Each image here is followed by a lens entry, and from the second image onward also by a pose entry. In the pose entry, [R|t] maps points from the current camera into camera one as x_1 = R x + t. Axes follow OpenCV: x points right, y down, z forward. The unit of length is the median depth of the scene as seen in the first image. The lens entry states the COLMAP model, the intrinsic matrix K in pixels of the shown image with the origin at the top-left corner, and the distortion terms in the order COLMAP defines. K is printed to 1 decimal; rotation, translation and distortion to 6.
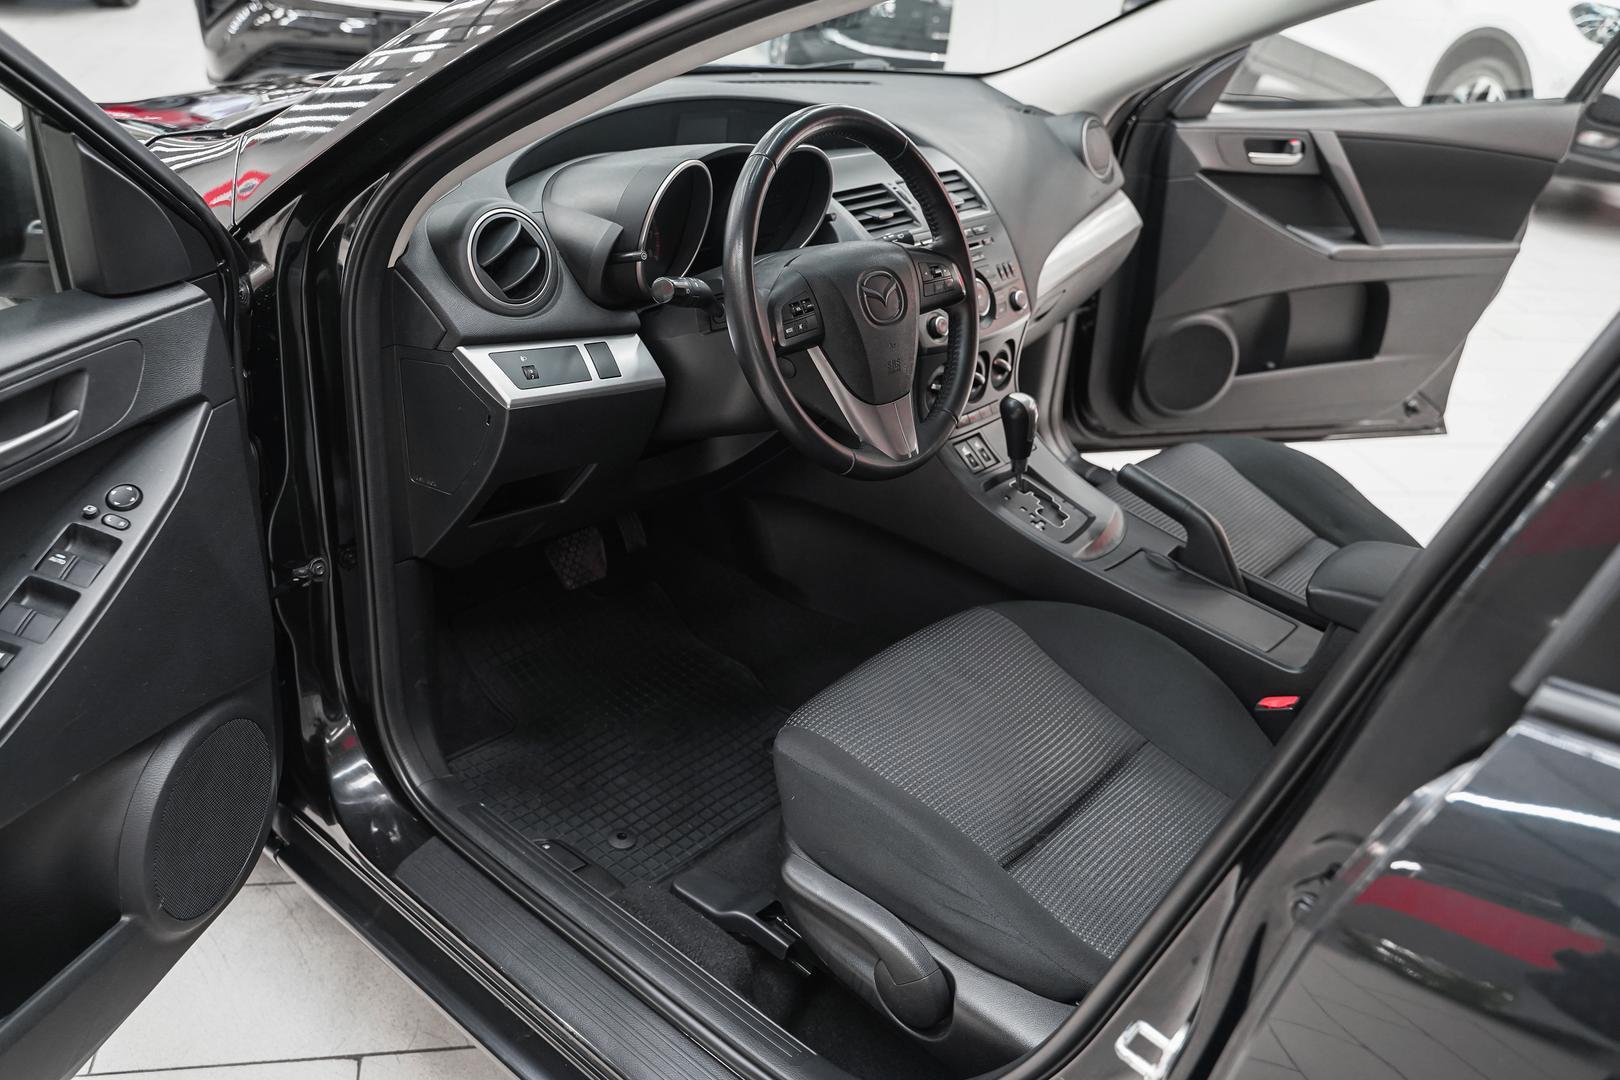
lens RADIAL K [[1289.3, 0, 810.0], [0, 1289.3, 540.0], [0, 0, 1]] dist [-0.009422, 0.005481]
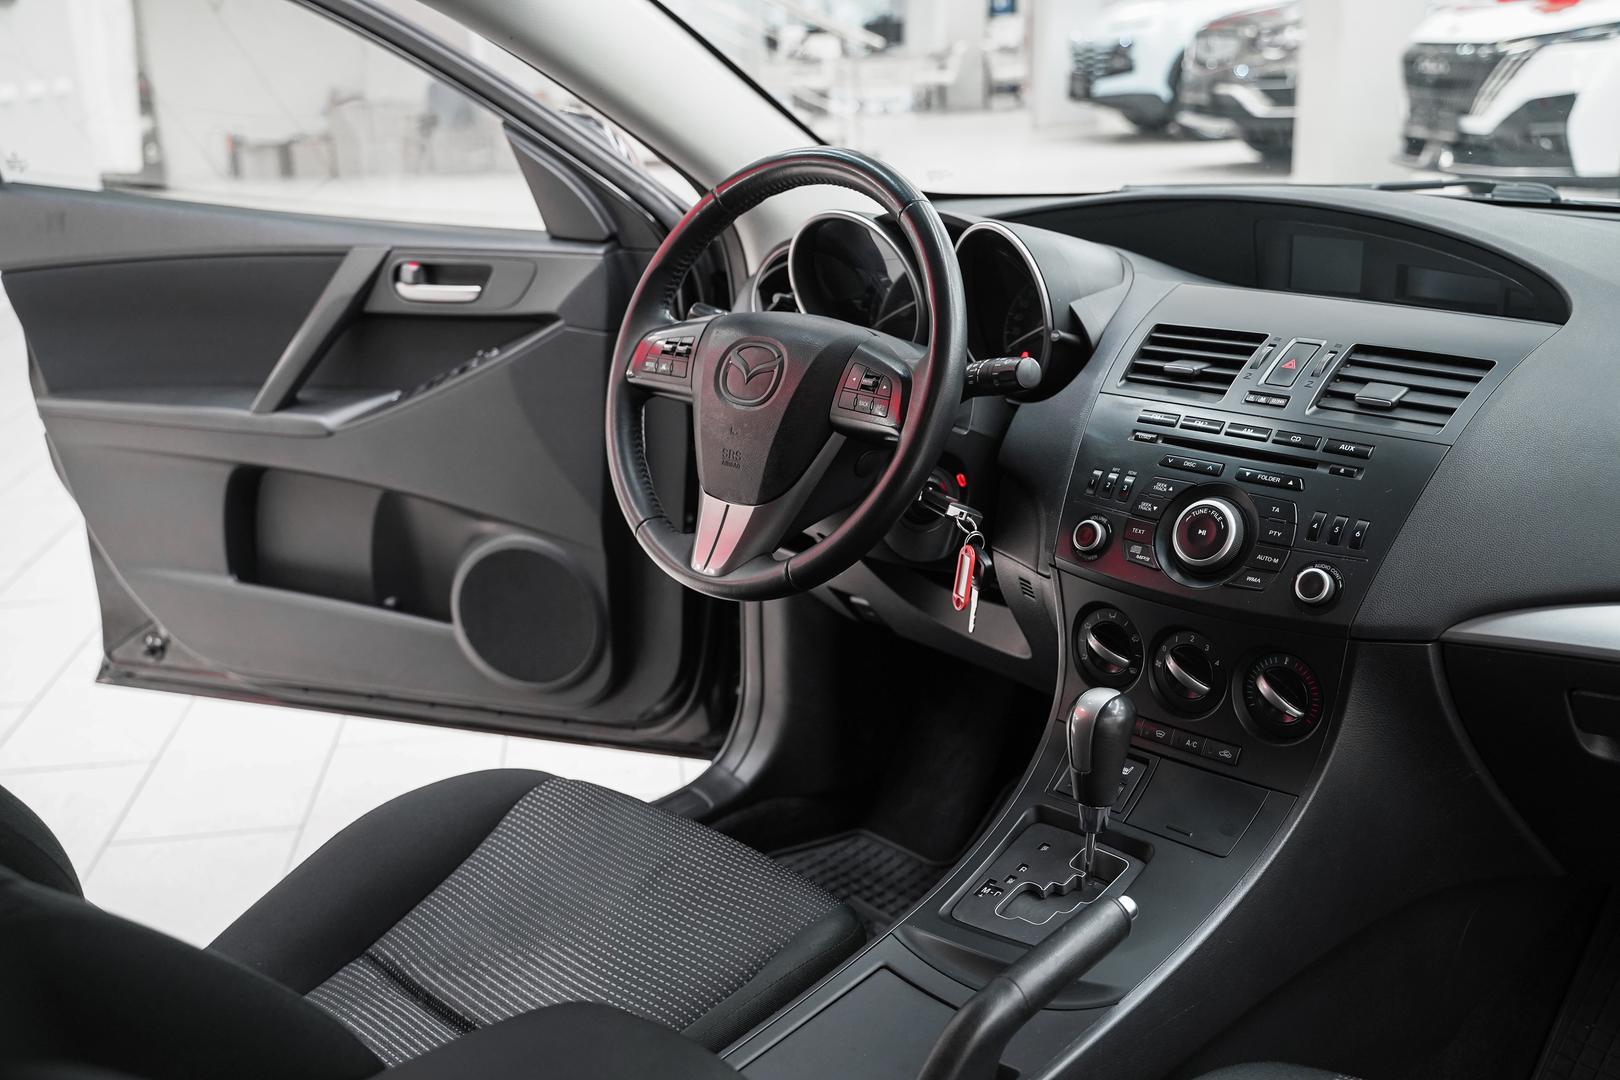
lens RADIAL K [[1623.9, 0, 807.2], [0, 1623.9, 541.3], [0, 0, 1]] dist [-0.003601, 0.021545]
pose [[-0.066407, 0.218581, -0.973557, 0.828305], [-0.444816, 0.866905, 0.224977, -0.263815], [0.893157, 0.447993, 0.039660, 0.807034]]
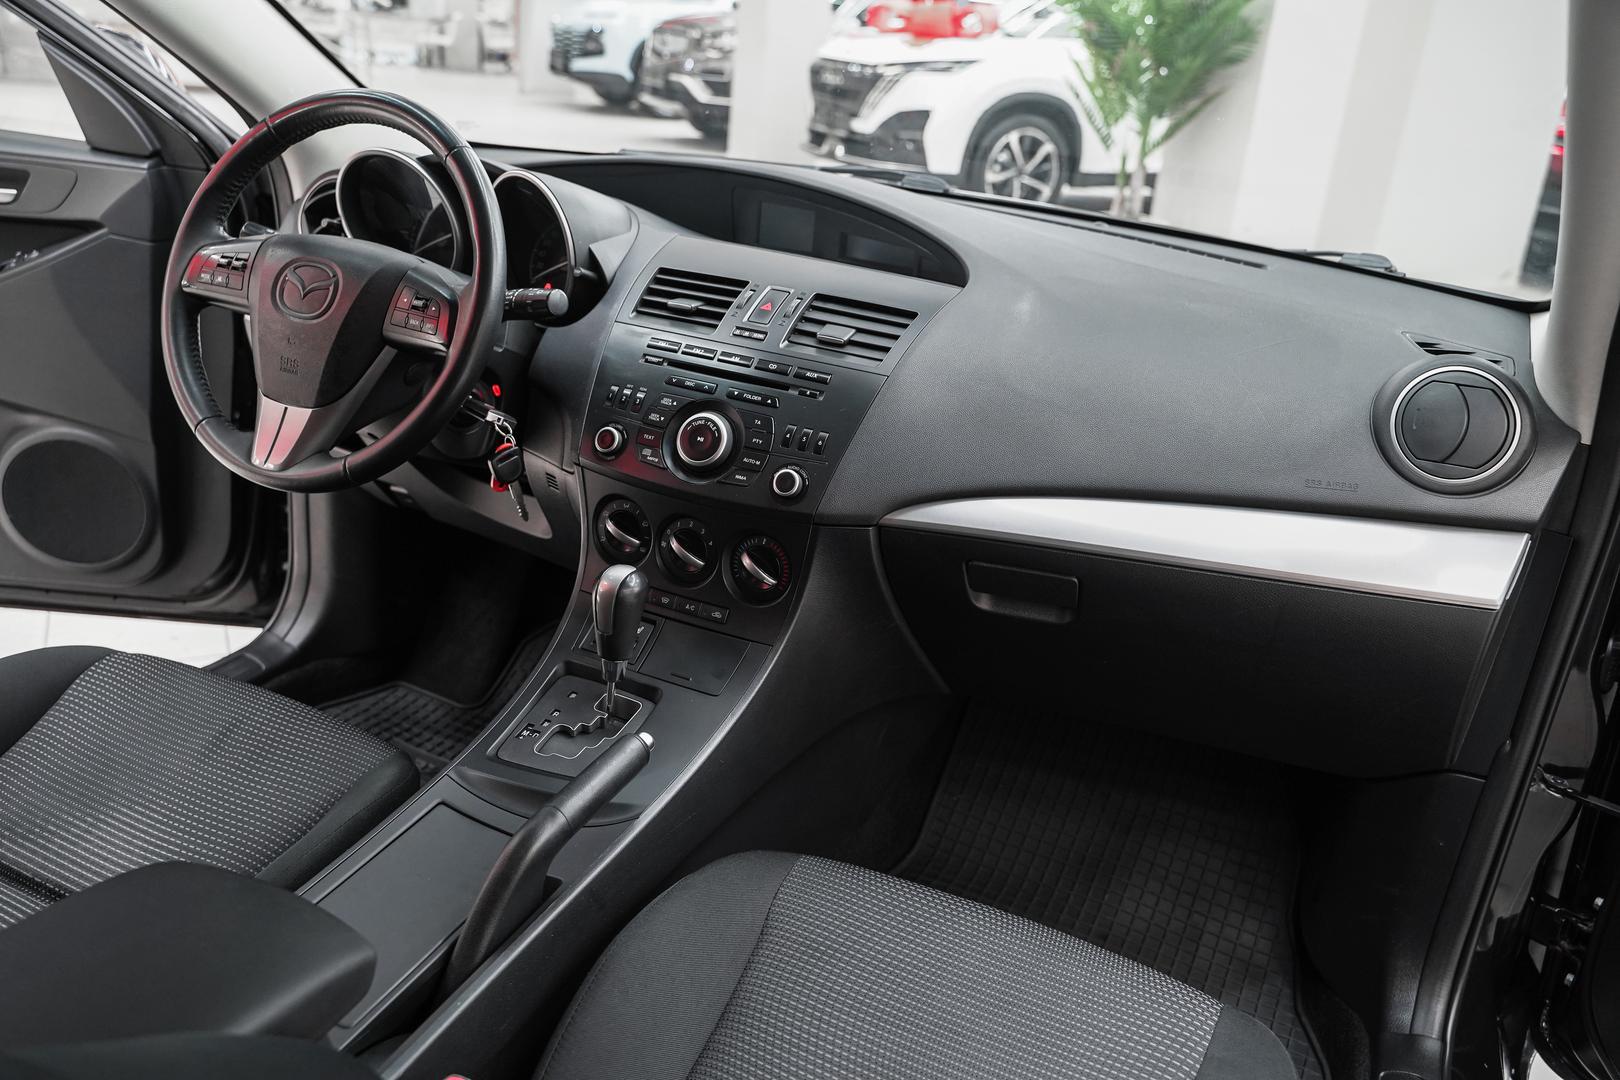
lens RADIAL K [[1289.3, 0, 810.0], [0, 1289.3, 540.0], [0, 0, 1]] dist [-0.009422, 0.005481]
pose [[0.277814, 0.295596, -0.914026, 0.800910], [-0.509484, 0.851976, 0.120674, -0.252831], [0.814399, 0.432157, 0.387292, 0.787655]]
